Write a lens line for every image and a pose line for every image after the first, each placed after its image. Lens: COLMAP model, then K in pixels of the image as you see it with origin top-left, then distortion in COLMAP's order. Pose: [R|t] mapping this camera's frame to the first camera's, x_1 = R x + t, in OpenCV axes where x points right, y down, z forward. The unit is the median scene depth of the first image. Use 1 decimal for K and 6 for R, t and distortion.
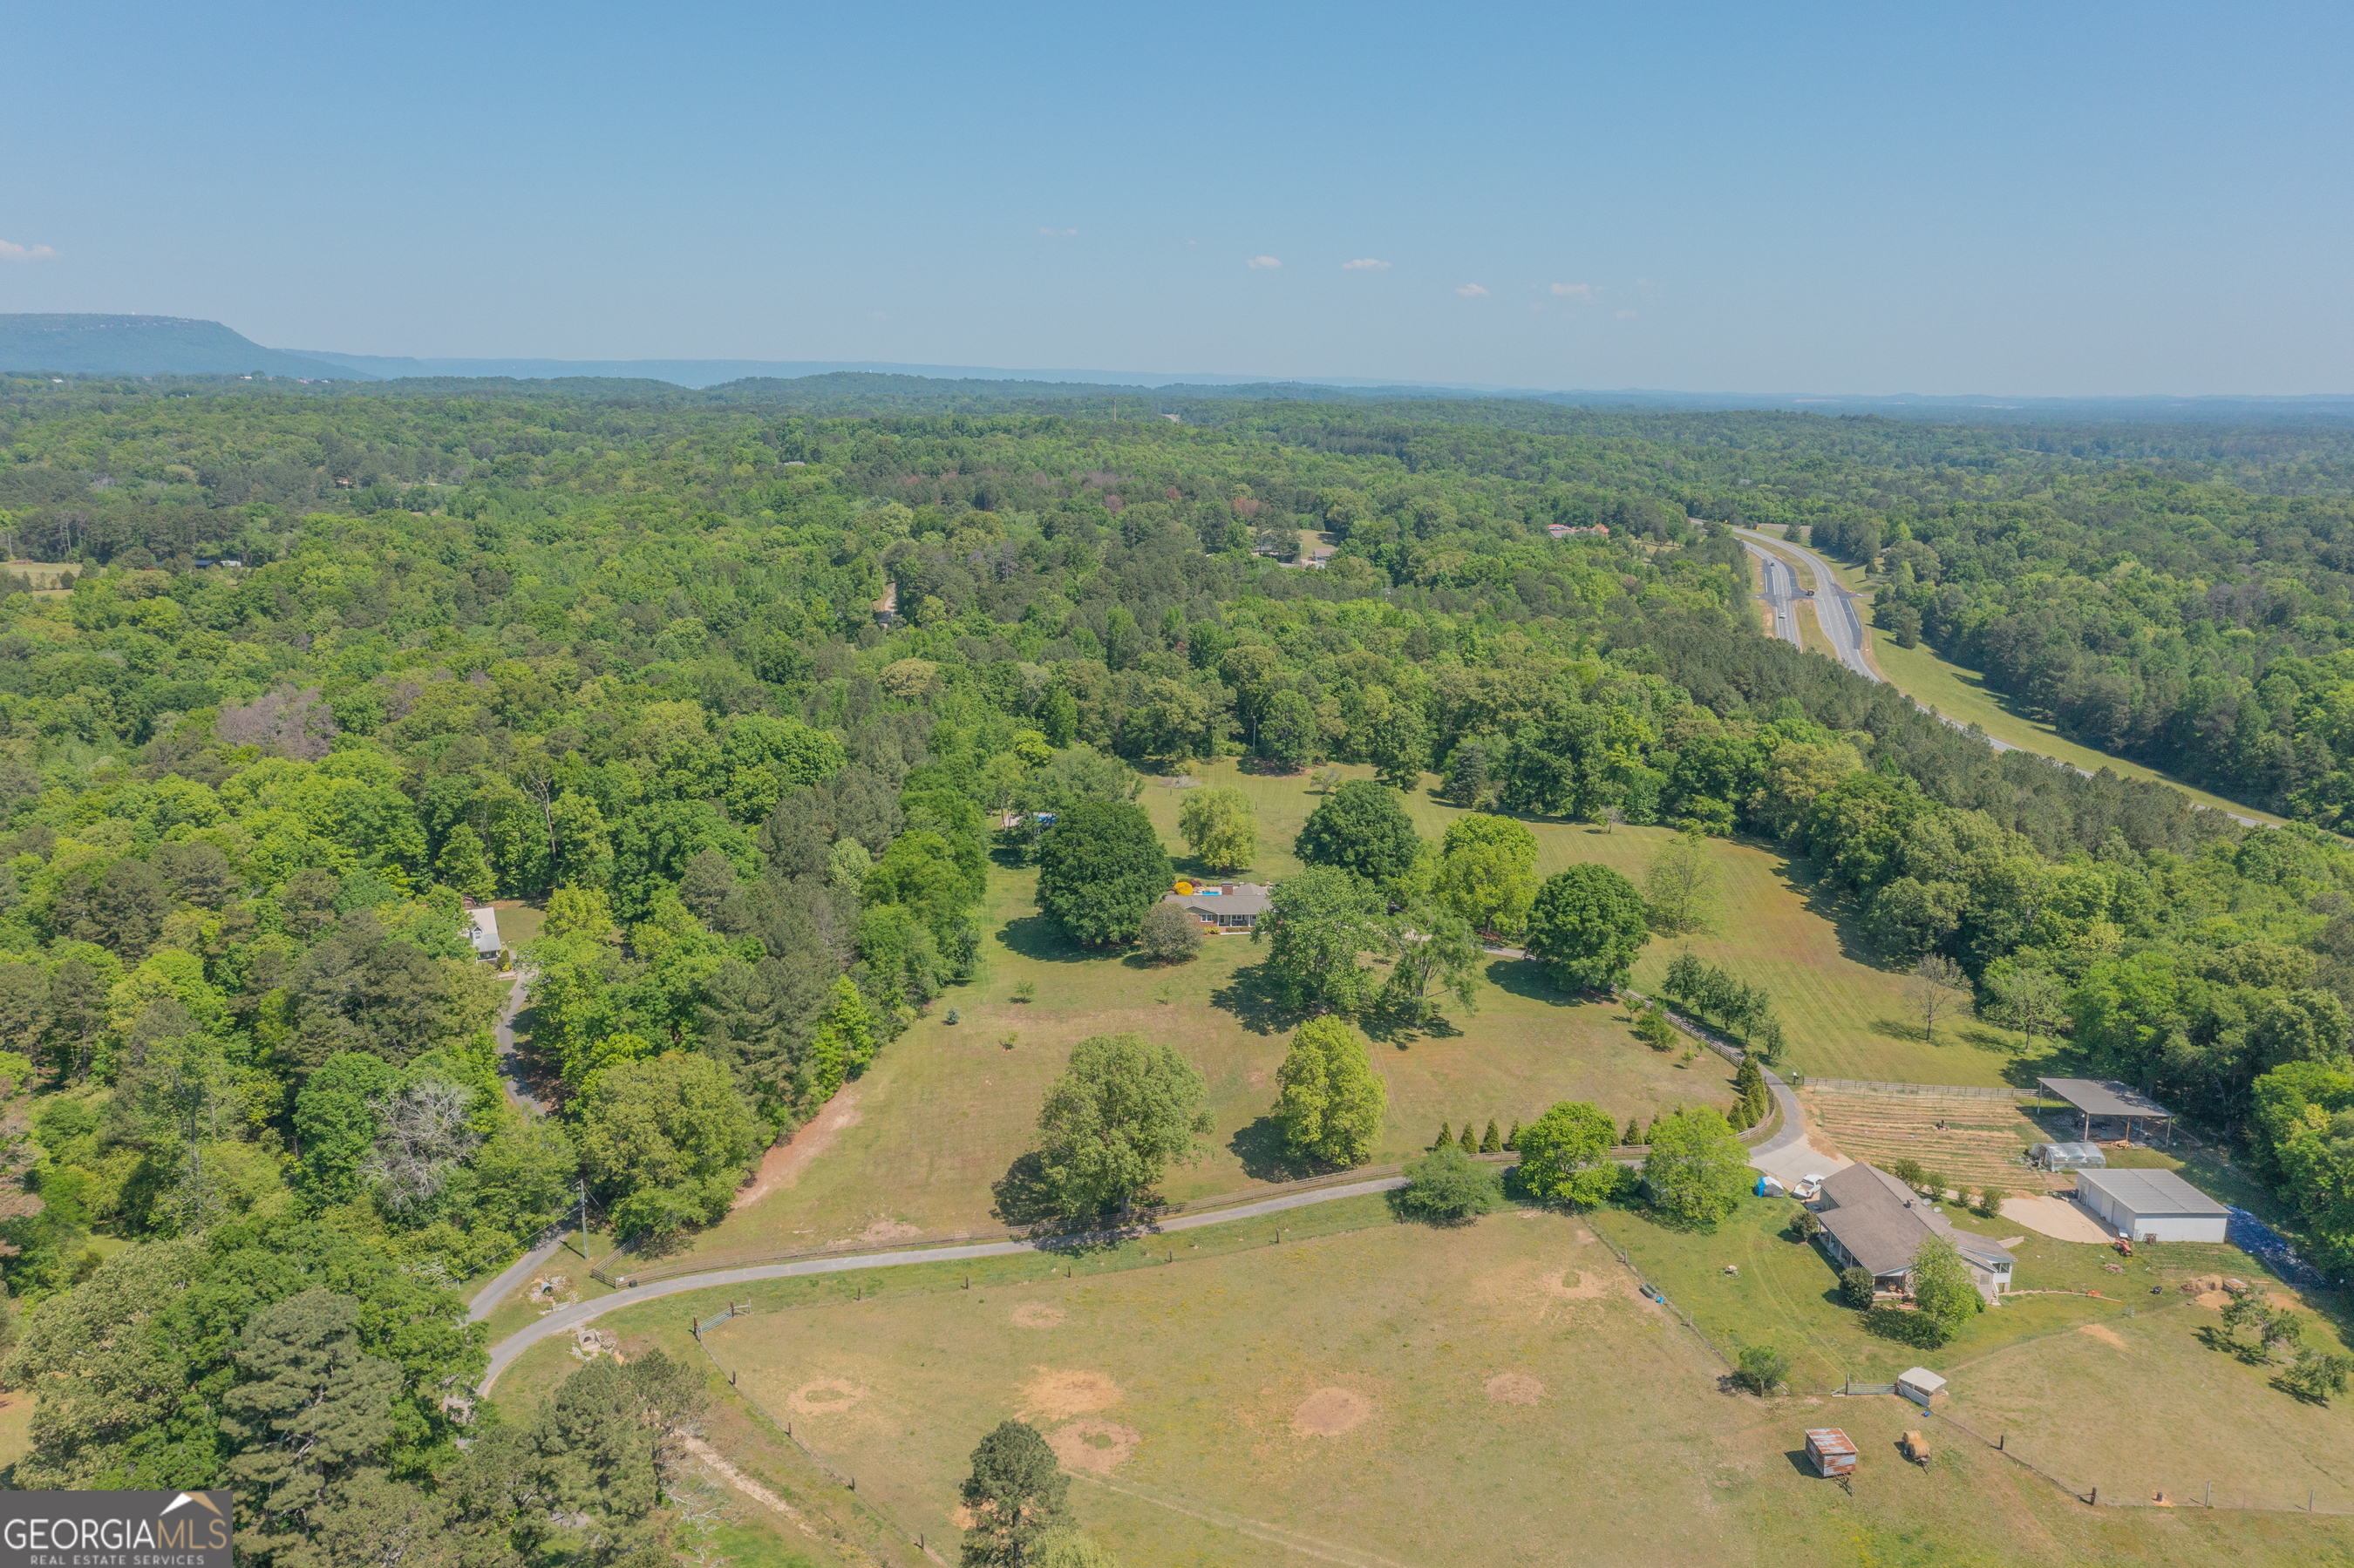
lens RADIAL K [[1854.8, 0, 1170.8], [0, 1854.8, 775.7], [0, 0, 1]] dist [0.006842, 0.008499]
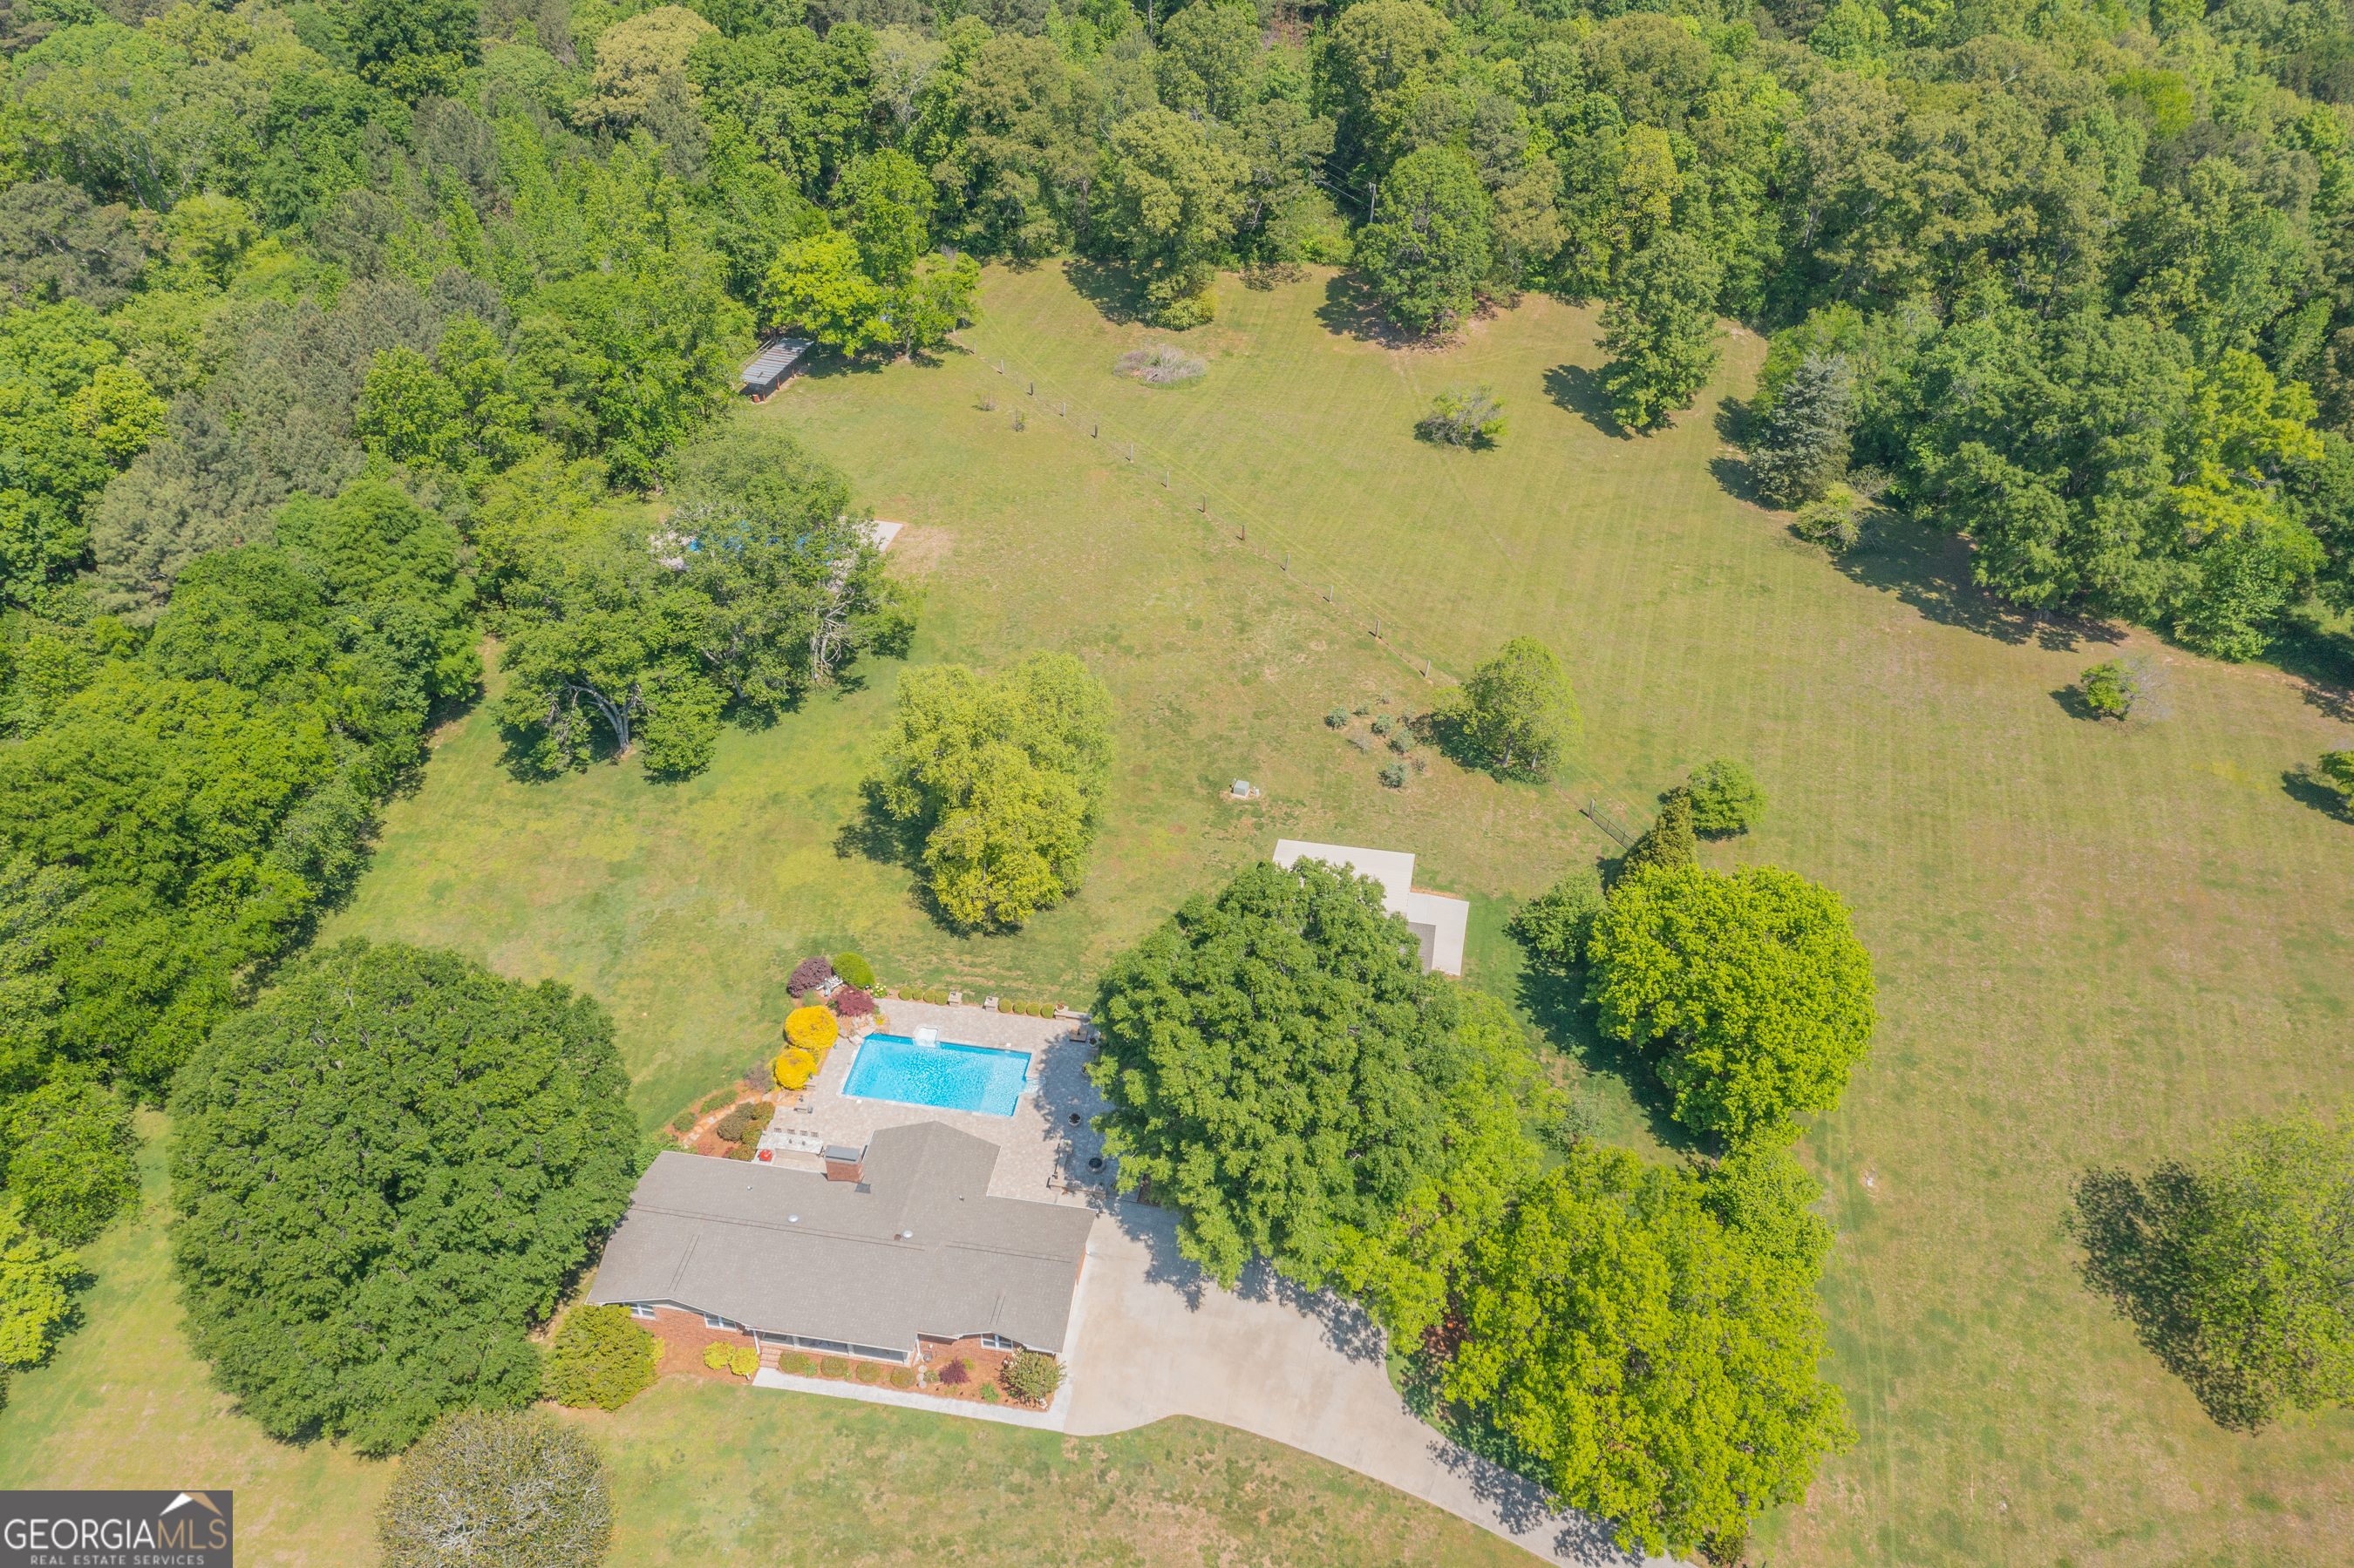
lens RADIAL K [[1854.8, 0, 1170.8], [0, 1854.8, 775.7], [0, 0, 1]] dist [0.006842, 0.008499]
pose [[0.976788, 0.126582, -0.172805, 0.144942], [-0.036342, 0.892954, 0.448678, -0.162273], [0.211101, -0.431983, 0.876828, 0.798185]]
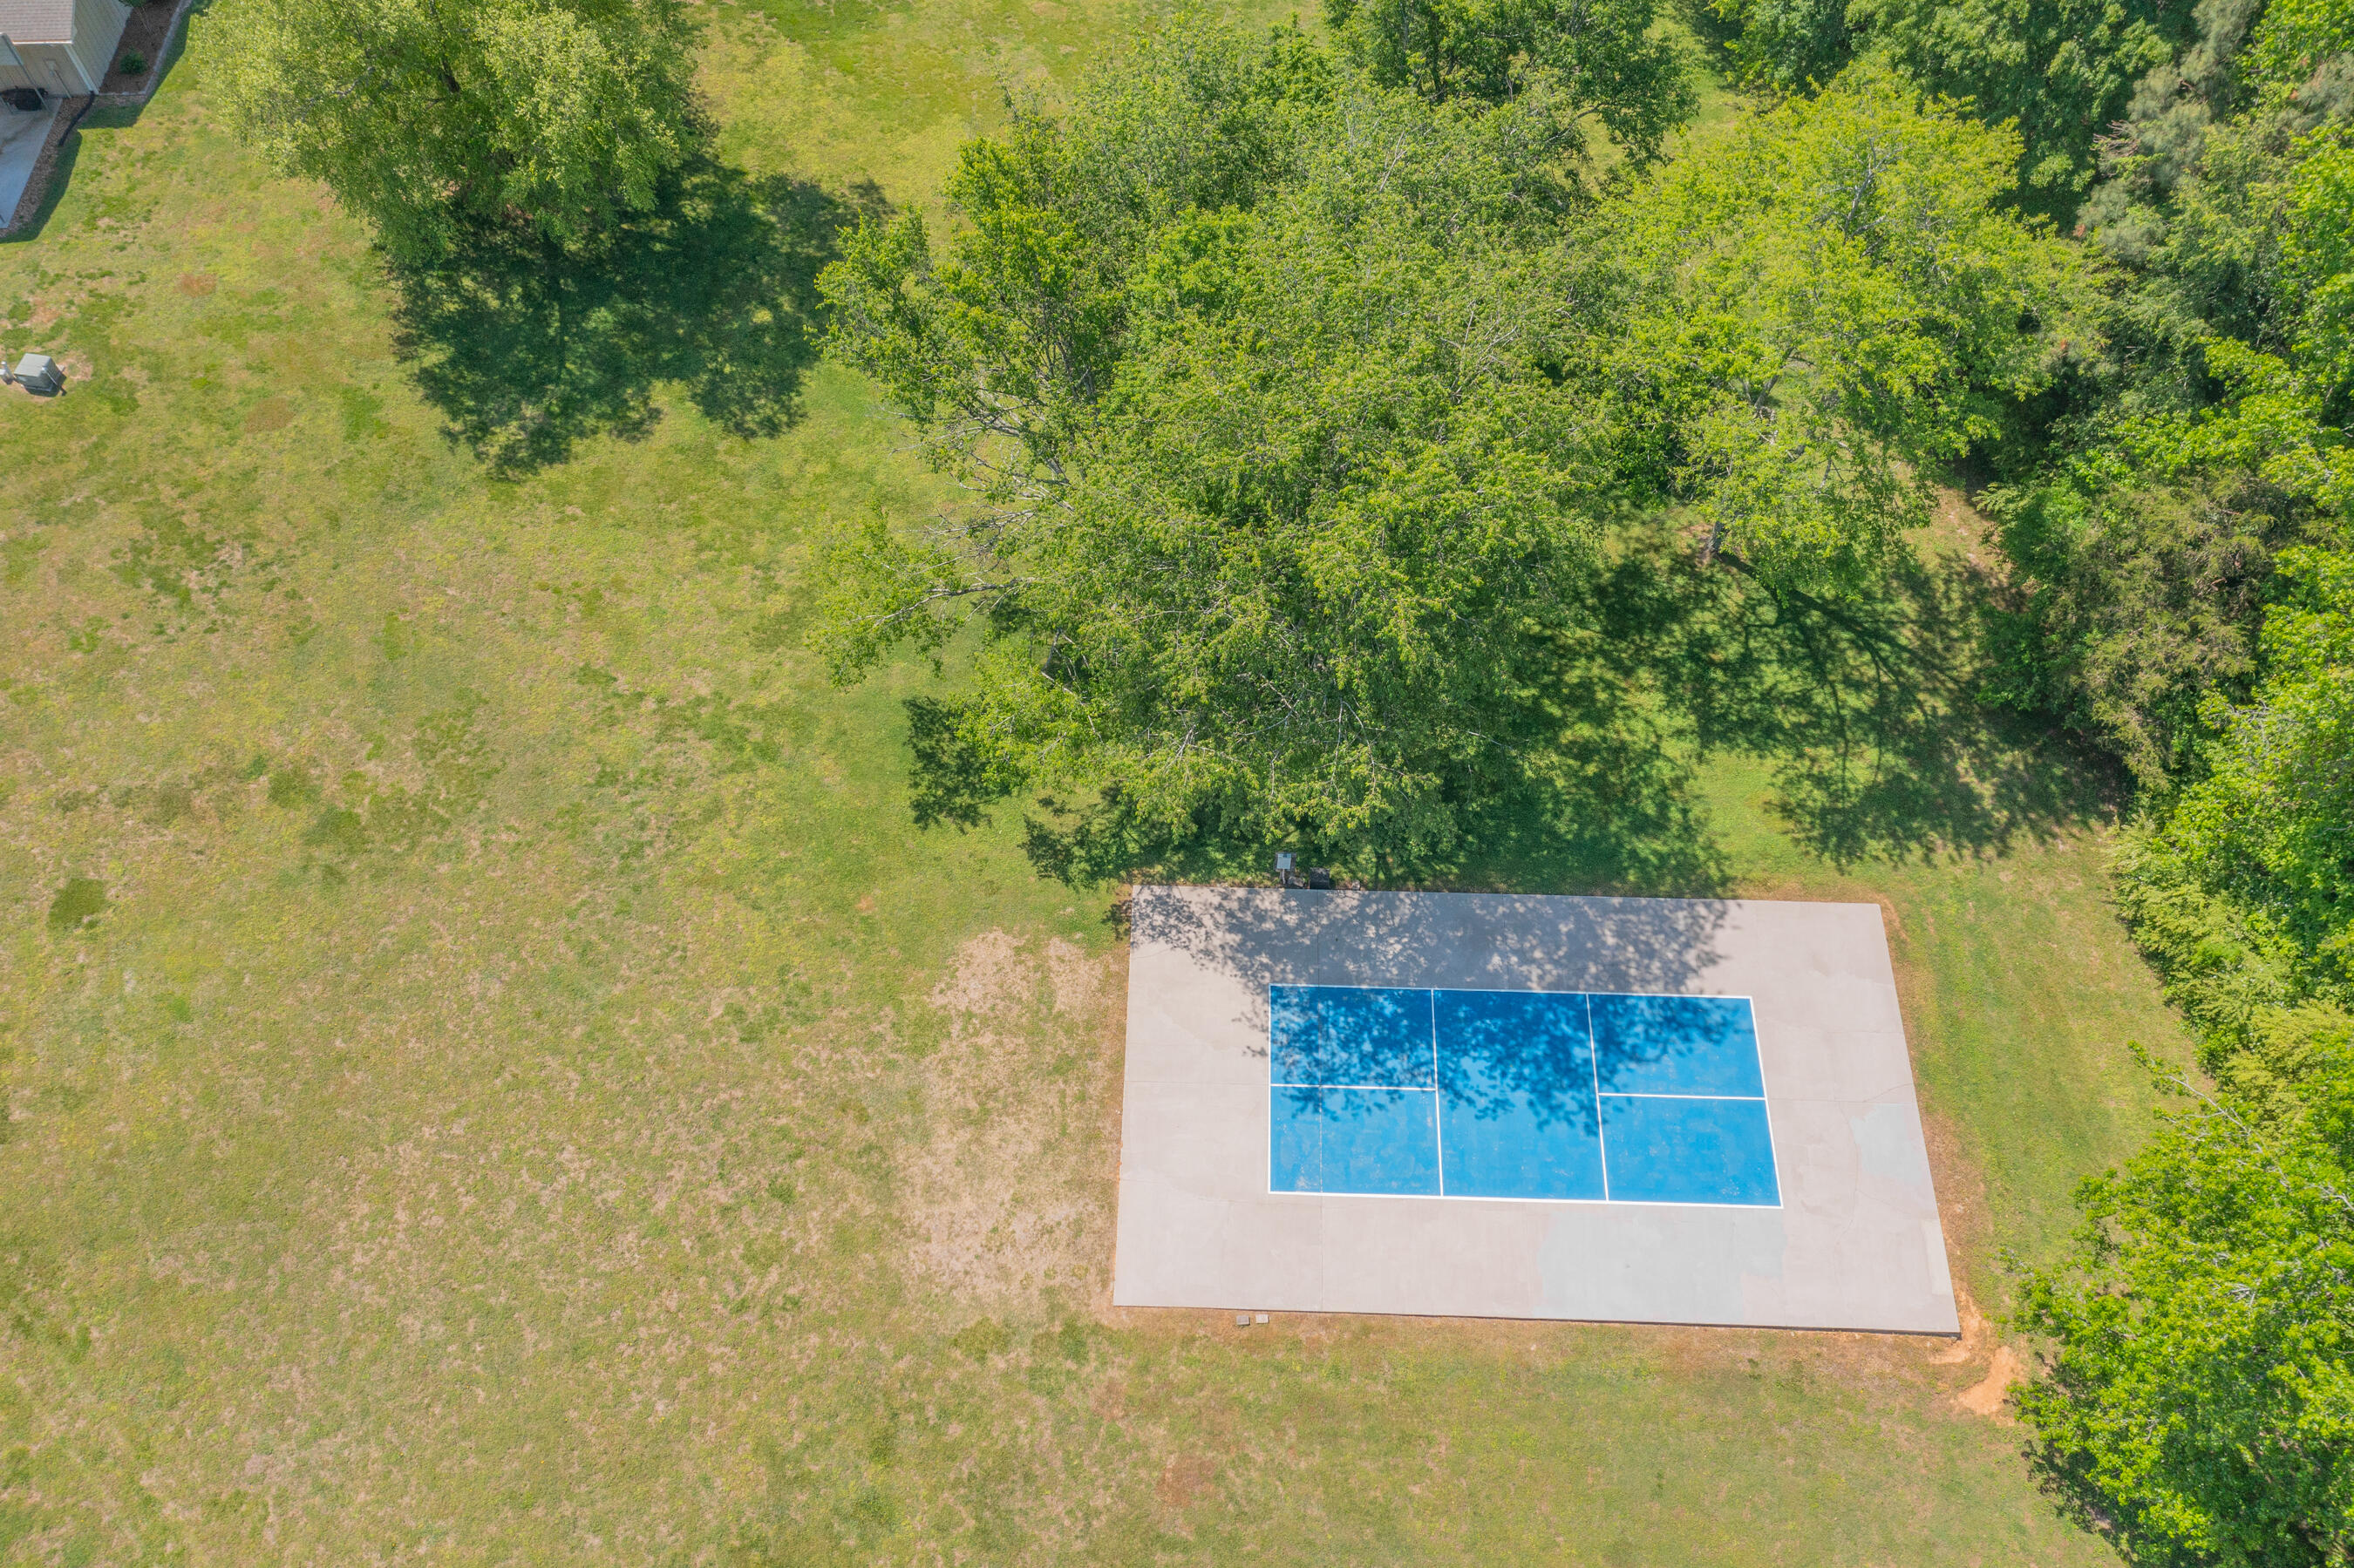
lens RADIAL K [[1854.8, 0, 1170.8], [0, 1854.8, 775.7], [0, 0, 1]] dist [0.006842, 0.008499]
pose [[-0.999990, -0.003185, -0.003170, -0.048638], [-0.004084, 0.349649, 0.936872, -0.136819], [-0.001875, 0.936876, -0.349658, 1.328371]]
